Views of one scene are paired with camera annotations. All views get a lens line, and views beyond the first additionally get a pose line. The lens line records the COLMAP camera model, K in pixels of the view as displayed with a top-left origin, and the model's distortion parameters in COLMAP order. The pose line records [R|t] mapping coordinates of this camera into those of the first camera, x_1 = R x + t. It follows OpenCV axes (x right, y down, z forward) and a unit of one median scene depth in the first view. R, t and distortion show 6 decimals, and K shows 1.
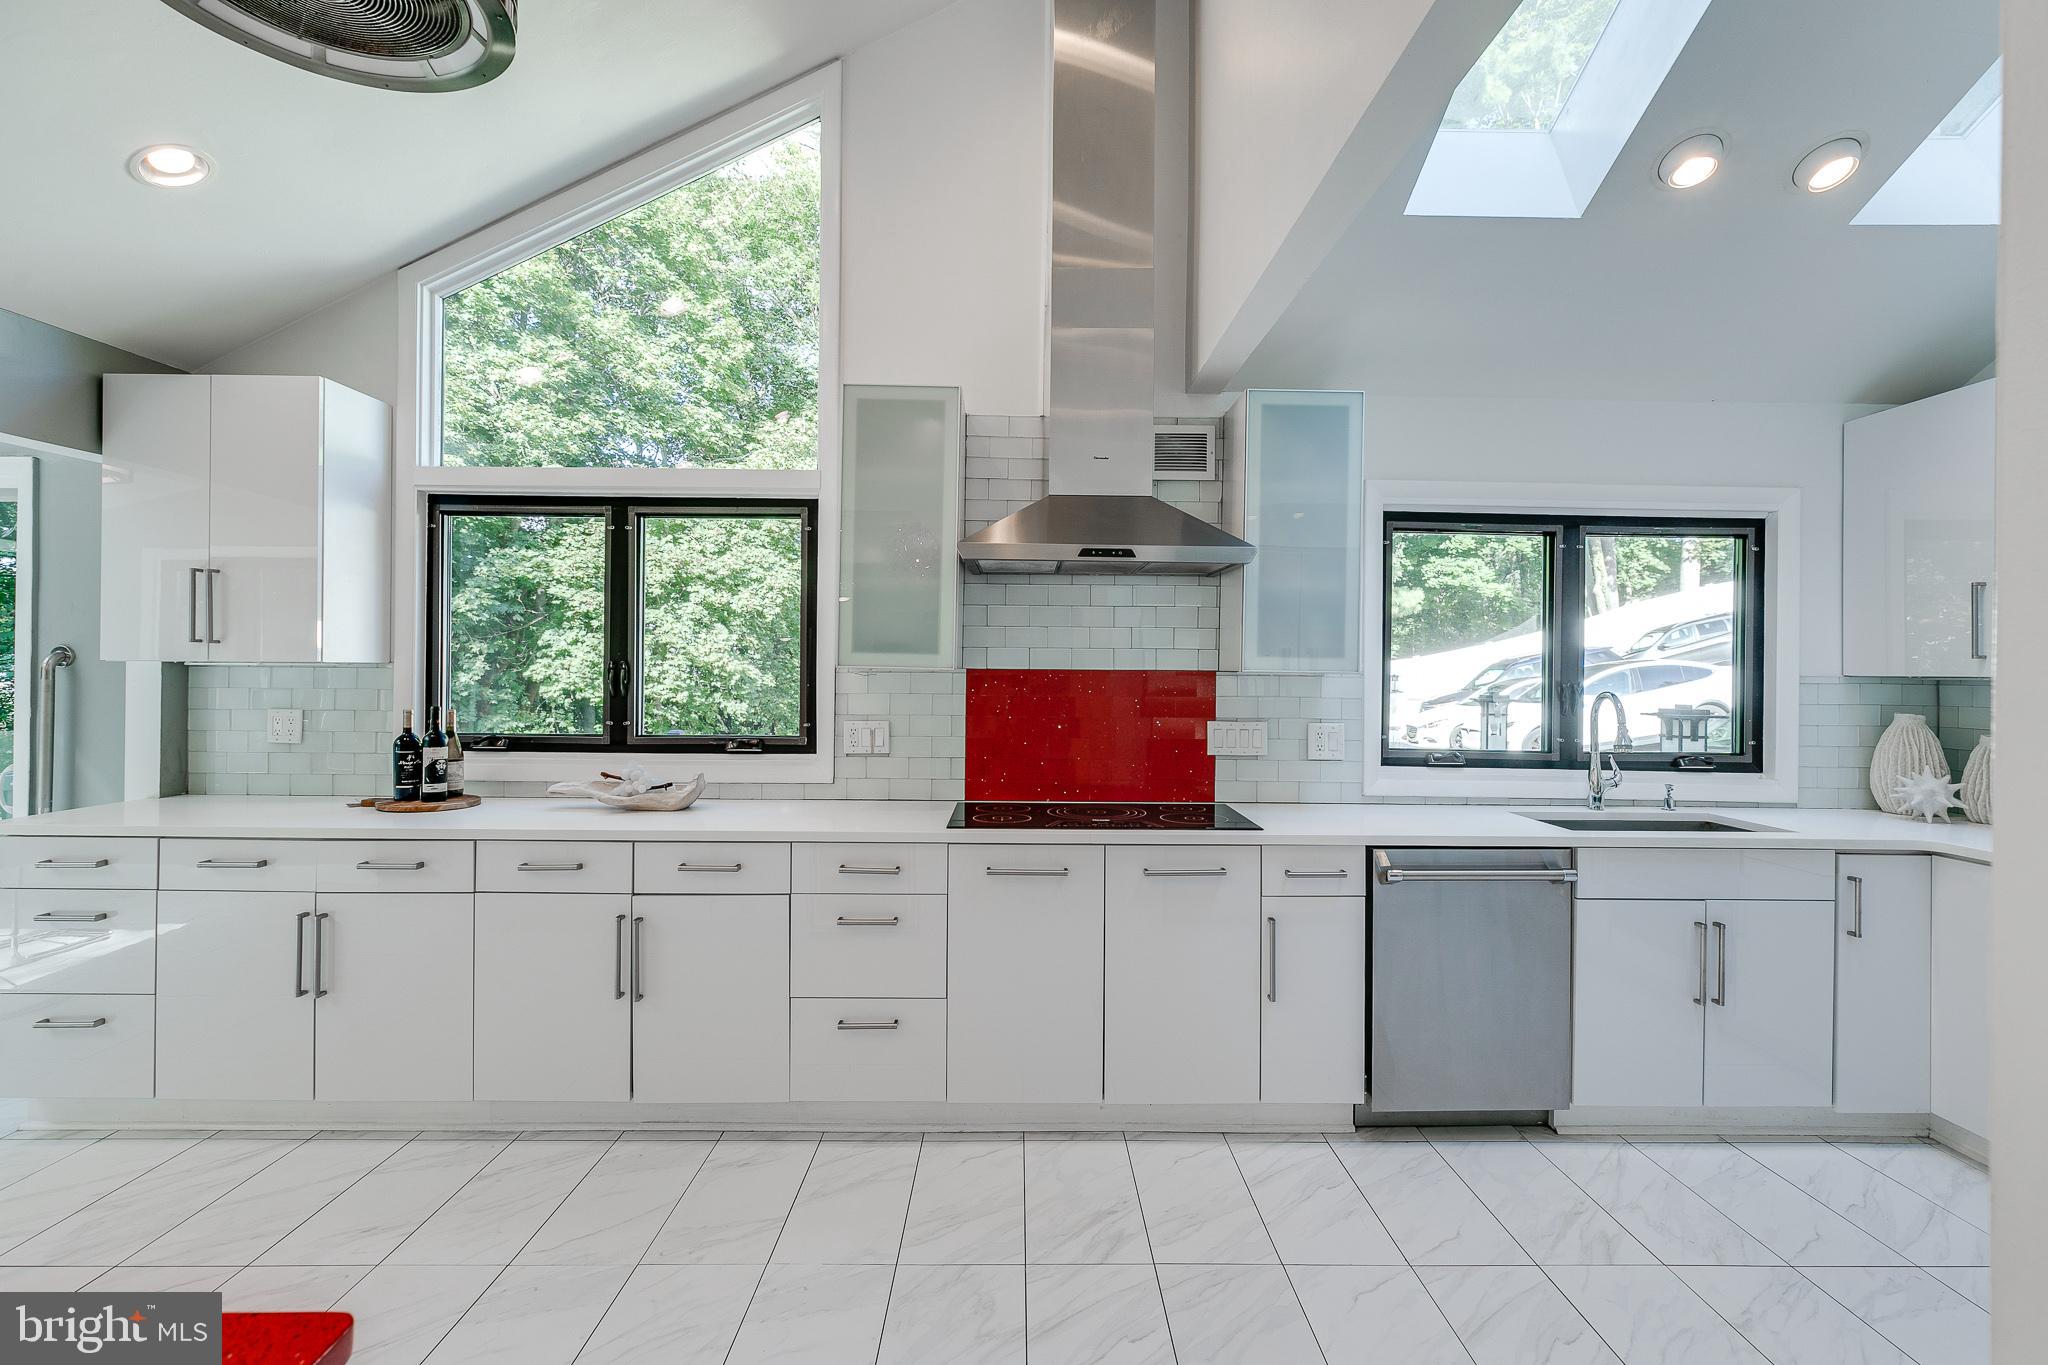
lens RADIAL K [[947.4, 0, 1026.6], [0, 947.4, 670.1], [0, 0, 1]] dist [-0.002130, 0.000368]
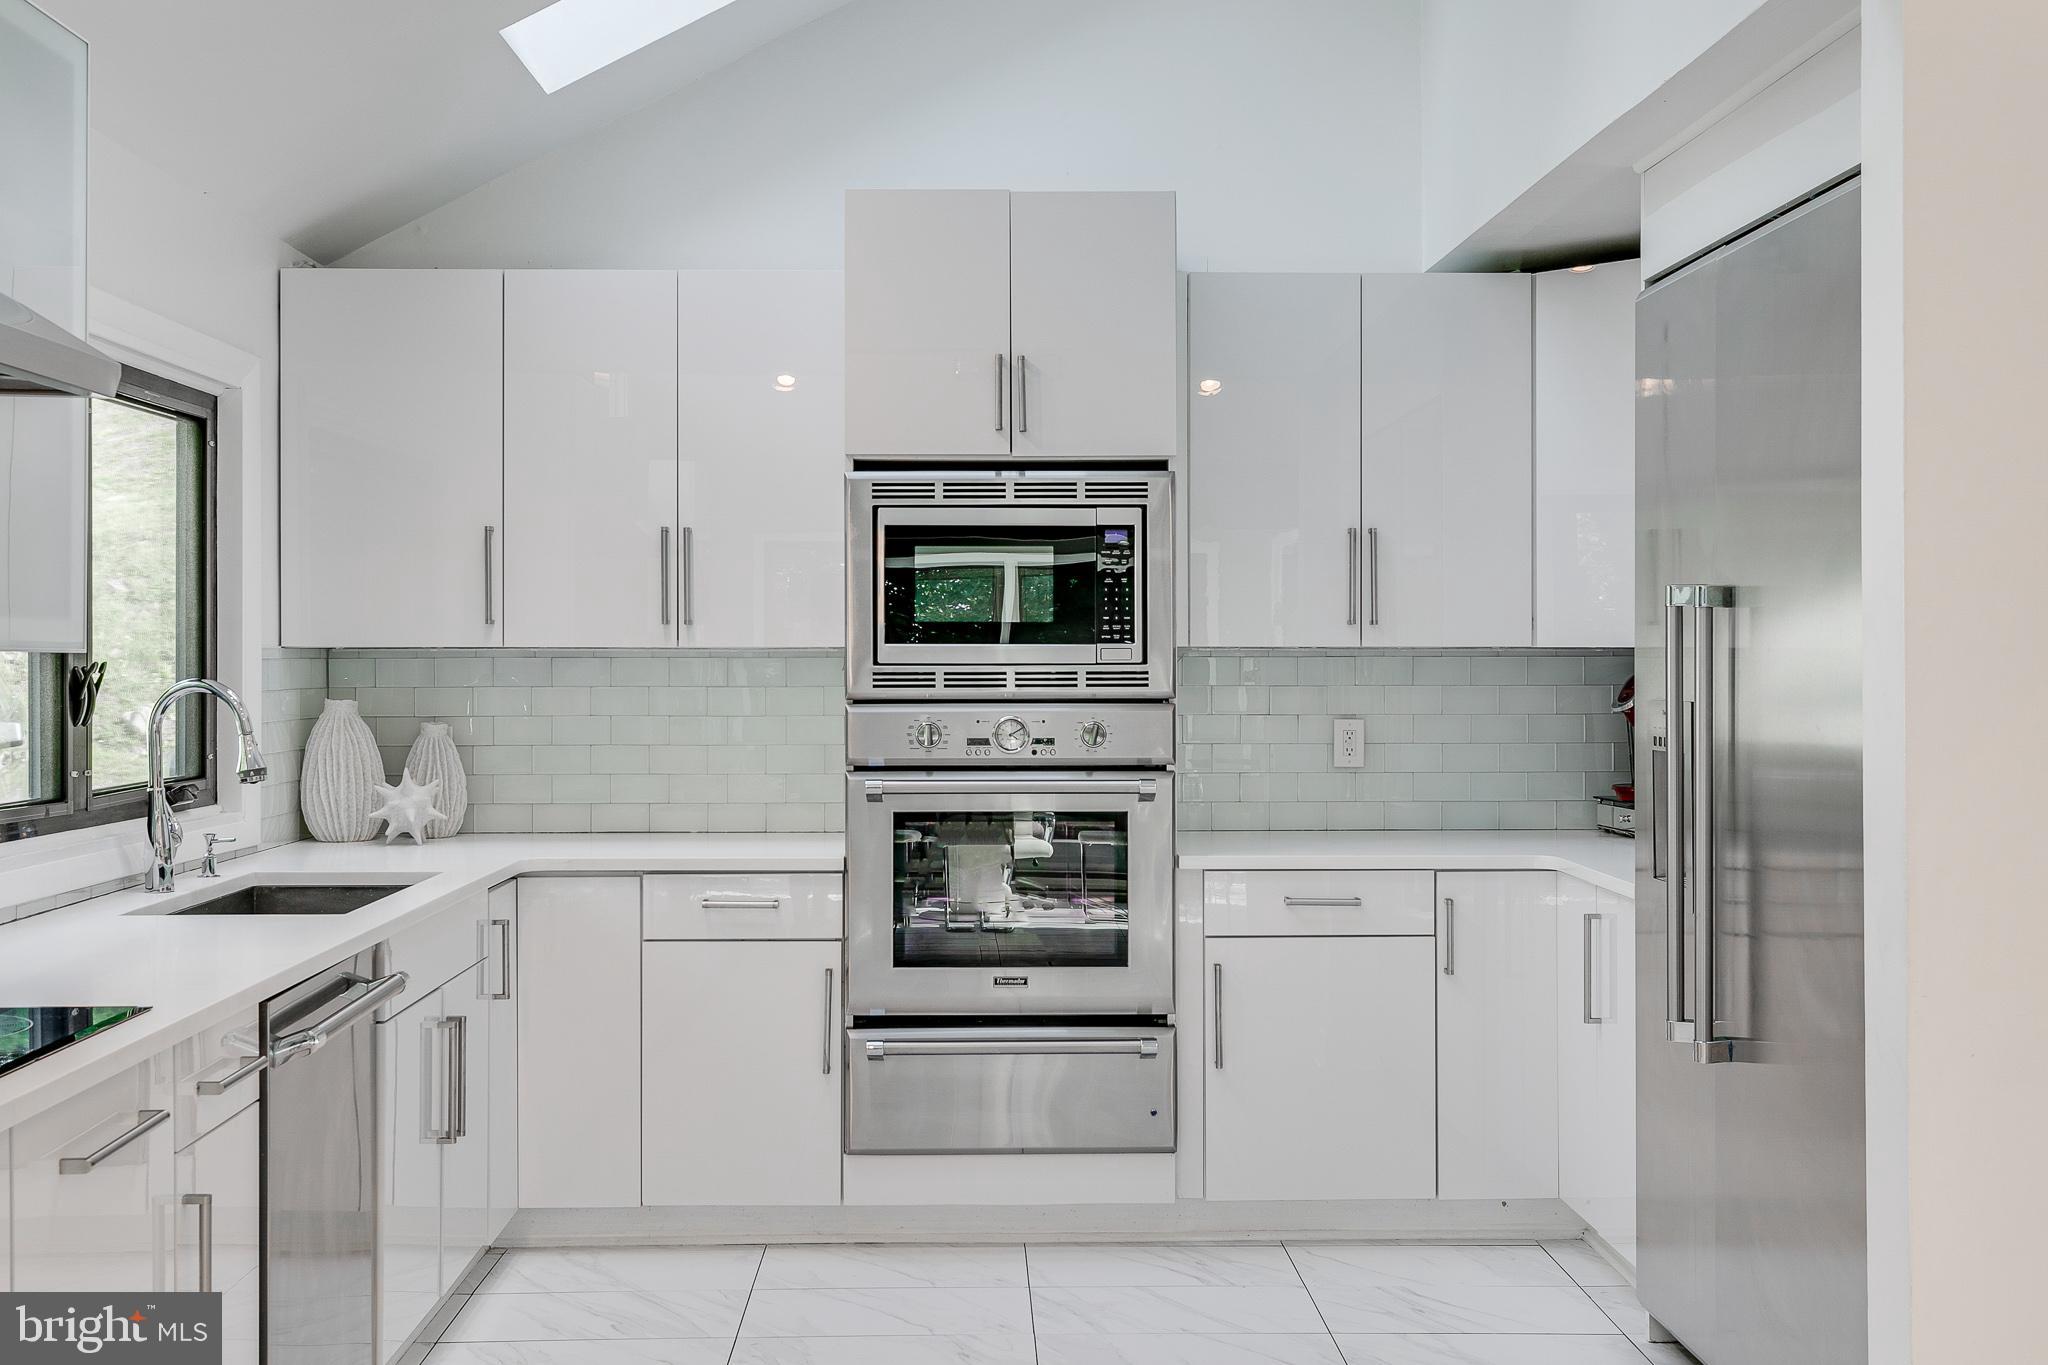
lens RADIAL K [[2079.3, 0, 1023.2], [0, 2079.3, 657.5], [0, 0, 1]] dist [0.012187, 0.002997]
pose [[-0.009656, -0.014931, 0.999842, -0.625797], [0.000531, 0.999888, 0.014937, -0.008266], [-0.999953, 0.000676, -0.009647, 0.501823]]
